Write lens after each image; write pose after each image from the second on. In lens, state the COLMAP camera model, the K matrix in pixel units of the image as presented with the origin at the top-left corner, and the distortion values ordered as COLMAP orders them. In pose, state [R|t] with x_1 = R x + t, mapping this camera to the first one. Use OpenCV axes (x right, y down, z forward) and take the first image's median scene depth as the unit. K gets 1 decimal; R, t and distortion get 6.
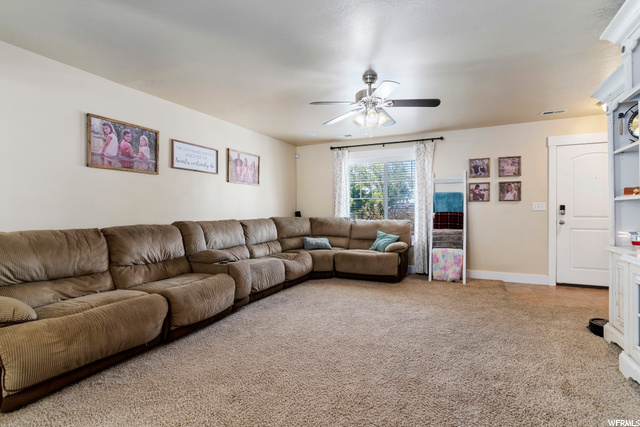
lens RADIAL K [[315.7, 0, 319.0], [0, 315.7, 213.3], [0, 0, 1]] dist [-0.003505, 0.001692]
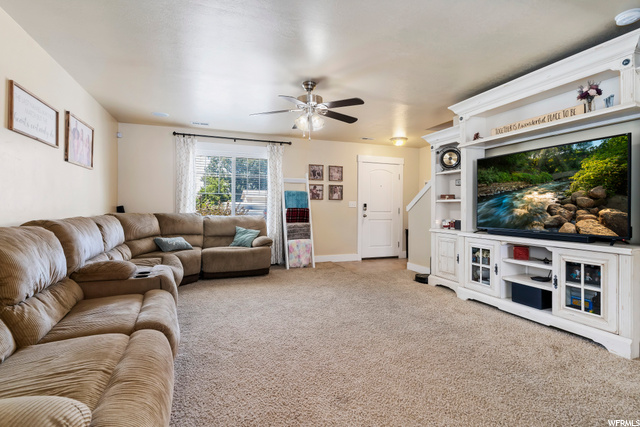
lens RADIAL K [[315.7, 0, 320.0], [0, 315.7, 207.5], [0, 0, 1]] dist [-0.003505, 0.001692]
pose [[0.692536, 0.007586, 0.721344, -0.382428], [-0.003730, 0.999969, -0.006936, 0.001911], [-0.721374, 0.002113, 0.692543, 0.140815]]
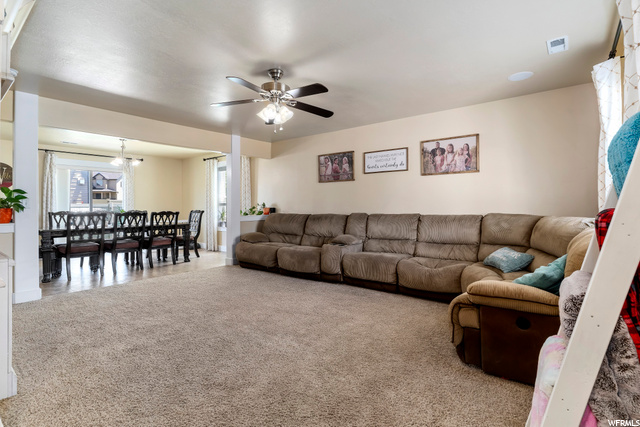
lens RADIAL K [[315.0, 0, 321.0], [0, 315.0, 212.7], [0, 0, 1]] dist [0.006044, 0.000617]
pose [[-0.216021, 0.024993, -0.976069, 0.708808], [-0.004897, 0.999632, 0.026681, -0.009240], [0.976377, 0.010543, -0.215819, 0.870618]]
